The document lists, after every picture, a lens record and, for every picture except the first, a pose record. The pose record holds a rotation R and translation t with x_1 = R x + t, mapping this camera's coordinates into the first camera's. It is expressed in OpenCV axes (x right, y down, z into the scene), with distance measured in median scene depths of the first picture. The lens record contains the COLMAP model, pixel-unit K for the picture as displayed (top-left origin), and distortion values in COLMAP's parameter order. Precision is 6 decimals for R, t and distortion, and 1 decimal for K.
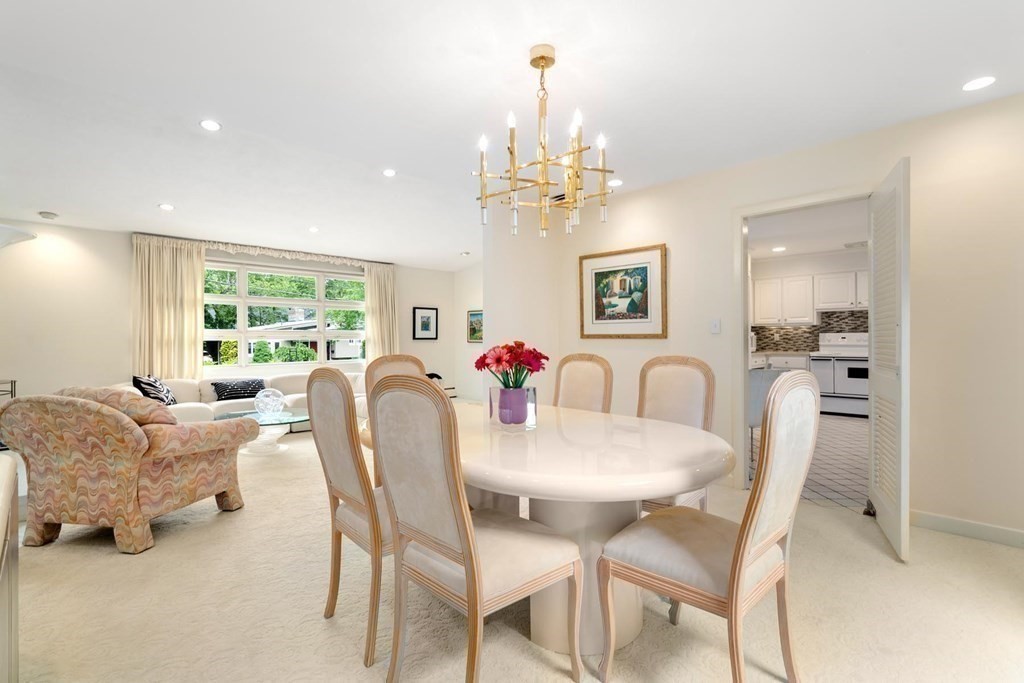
lens RADIAL K [[468.6, 0, 512.0], [0, 468.6, 341.5], [0, 0, 1]] dist [-0.000639, -0.000321]
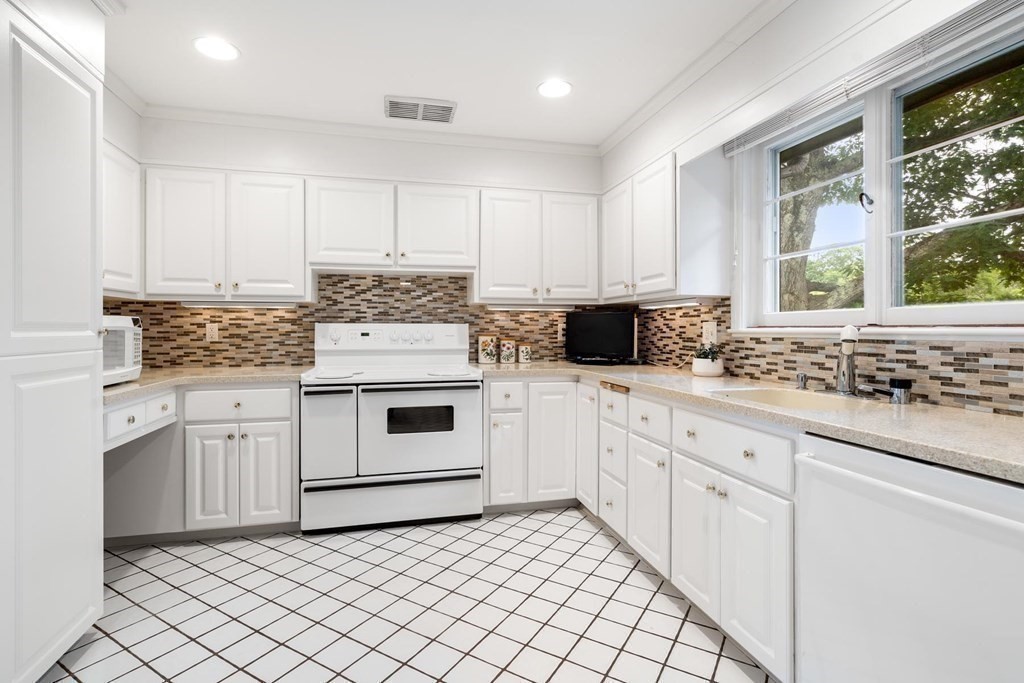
lens RADIAL K [[496.0, 0, 509.3], [0, 496.0, 328.9], [0, 0, 1]] dist [-0.001769, -0.000148]
pose [[0.504897, 0.006484, 0.863155, 0.362389], [0.001758, 0.999962, -0.008540, -0.008469], [-0.863178, 0.005829, 0.504866, 0.628478]]
